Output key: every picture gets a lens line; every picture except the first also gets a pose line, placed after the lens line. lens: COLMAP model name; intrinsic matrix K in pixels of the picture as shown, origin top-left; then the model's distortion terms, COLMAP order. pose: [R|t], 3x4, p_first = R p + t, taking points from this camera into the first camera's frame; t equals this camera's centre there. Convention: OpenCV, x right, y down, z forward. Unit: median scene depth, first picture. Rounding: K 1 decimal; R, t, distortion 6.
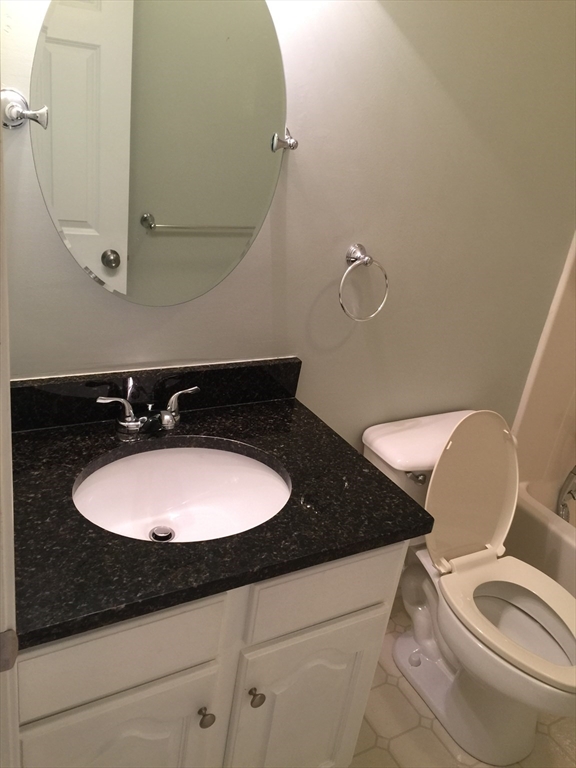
lens RADIAL K [[653.5, 0, 284.8], [0, 653.5, 389.8], [0, 0, 1]] dist [0.076931, -0.088248]
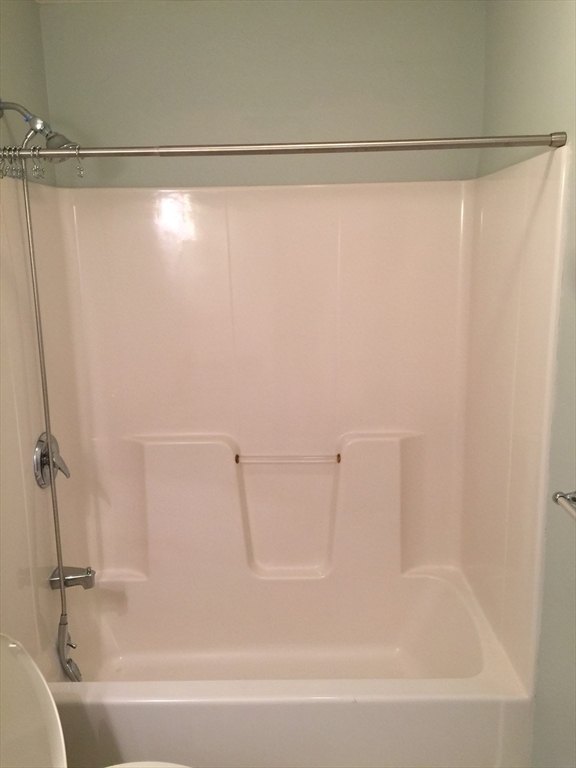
lens RADIAL K [[653.5, 0, 288.2], [0, 653.5, 378.9], [0, 0, 1]] dist [0.076931, -0.088248]
pose [[0.502777, -0.311433, 0.806365, -0.041532], [0.439580, 0.895336, 0.071712, -0.153709], [-0.744301, 0.318407, 0.587054, 0.226610]]
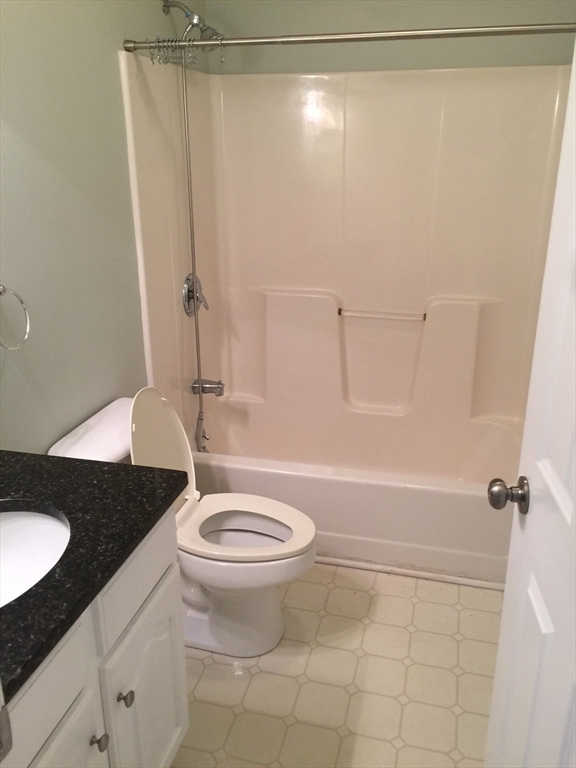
lens RADIAL K [[653.5, 0, 292.0], [0, 653.5, 384.1], [0, 0, 1]] dist [0.076931, -0.088248]
pose [[0.684962, -0.370926, 0.627090, -0.263428], [0.387706, 0.914287, 0.117318, -0.010704], [-0.616856, 0.162768, 0.770062, -0.043646]]
